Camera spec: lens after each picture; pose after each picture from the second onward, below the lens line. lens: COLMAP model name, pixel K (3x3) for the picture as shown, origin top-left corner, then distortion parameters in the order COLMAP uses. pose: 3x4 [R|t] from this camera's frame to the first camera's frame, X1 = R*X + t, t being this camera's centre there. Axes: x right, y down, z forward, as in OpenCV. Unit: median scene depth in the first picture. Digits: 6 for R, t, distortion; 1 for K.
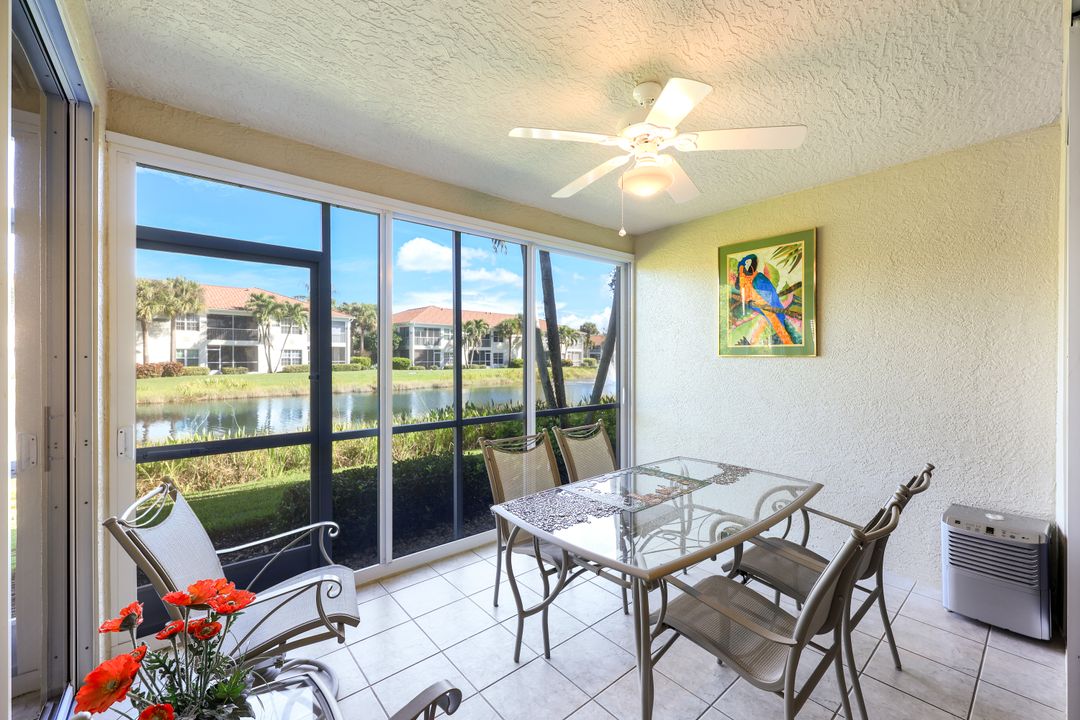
lens RADIAL K [[441.6, 0, 541.2], [0, 441.6, 358.0], [0, 0, 1]] dist [0.007226, -0.000251]
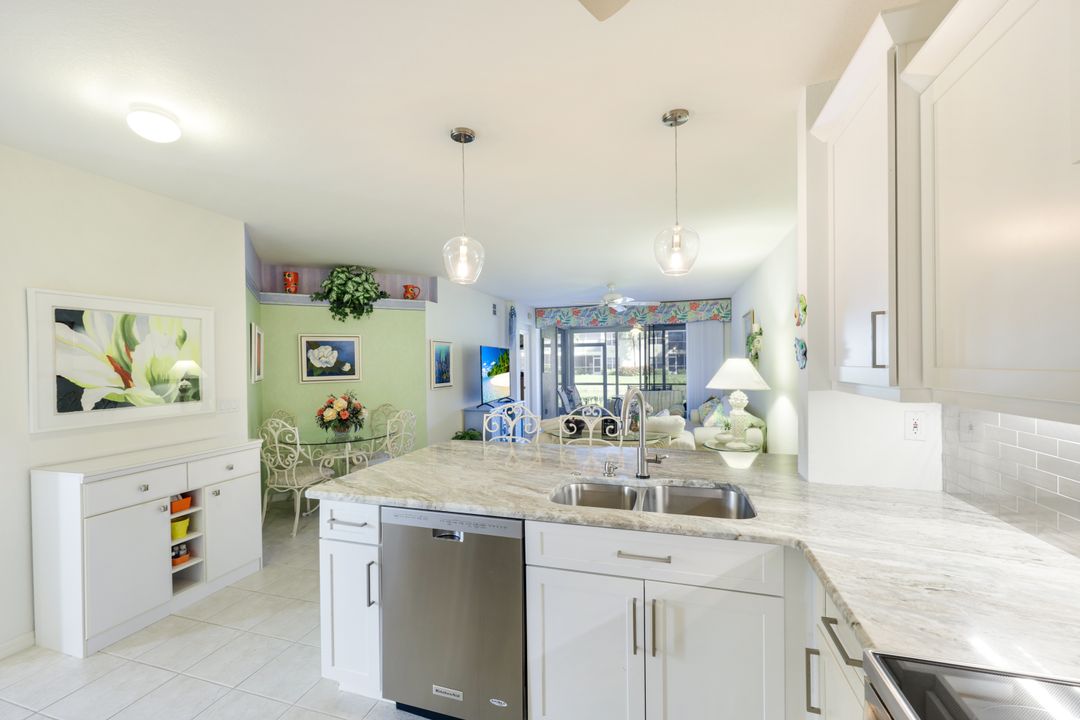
lens RADIAL K [[441.6, 0, 531.4], [0, 441.6, 366.2], [0, 0, 1]] dist [0.007226, -0.000251]
pose [[0.542081, -0.003404, -0.840319, 0.210283], [0.013839, 0.999892, 0.004877, -0.002276], [0.840212, -0.014273, 0.542070, -0.150000]]
